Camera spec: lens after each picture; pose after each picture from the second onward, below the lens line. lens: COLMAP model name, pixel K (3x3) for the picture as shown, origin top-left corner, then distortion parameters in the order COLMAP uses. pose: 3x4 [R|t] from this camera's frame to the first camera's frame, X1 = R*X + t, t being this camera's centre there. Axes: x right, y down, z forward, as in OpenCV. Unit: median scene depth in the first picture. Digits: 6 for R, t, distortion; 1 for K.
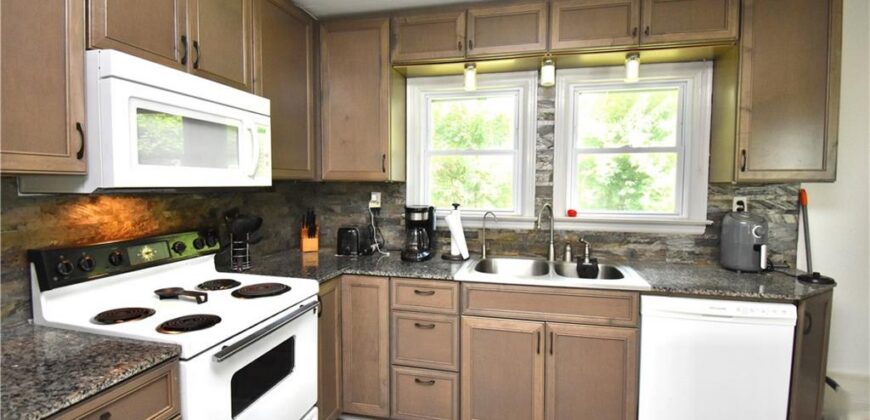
lens RADIAL K [[411.1, 0, 435.0], [0, 411.1, 210.0], [0, 0, 1]] dist [-0.000358, -0.000043]
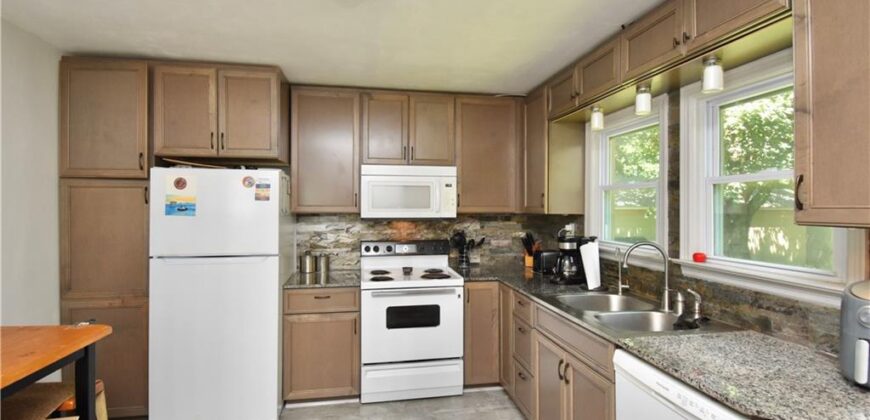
lens RADIAL K [[425.3, 0, 429.6], [0, 425.3, 205.6], [0, 0, 1]] dist [-0.000641, -0.000489]
pose [[0.386687, -0.005218, -0.922196, 1.122572], [-0.058542, 0.997828, -0.030193, -0.047098], [0.920351, 0.065662, 0.385542, 0.229163]]
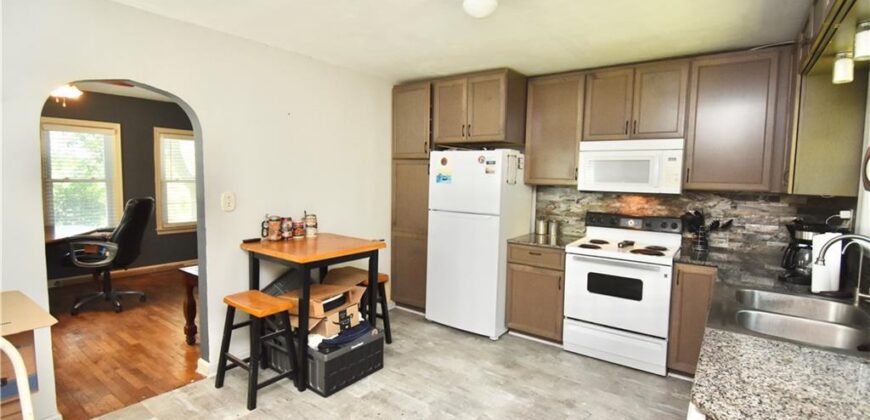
lens RADIAL K [[400.4, 0, 420.1], [0, 400.4, 208.5], [0, 0, 1]] dist [-0.000906, -0.000350]
pose [[-0.419648, 0.060349, -0.905678, 1.349609], [-0.080556, 0.991374, 0.103385, -0.078844], [0.904105, 0.116343, -0.411167, 0.726192]]
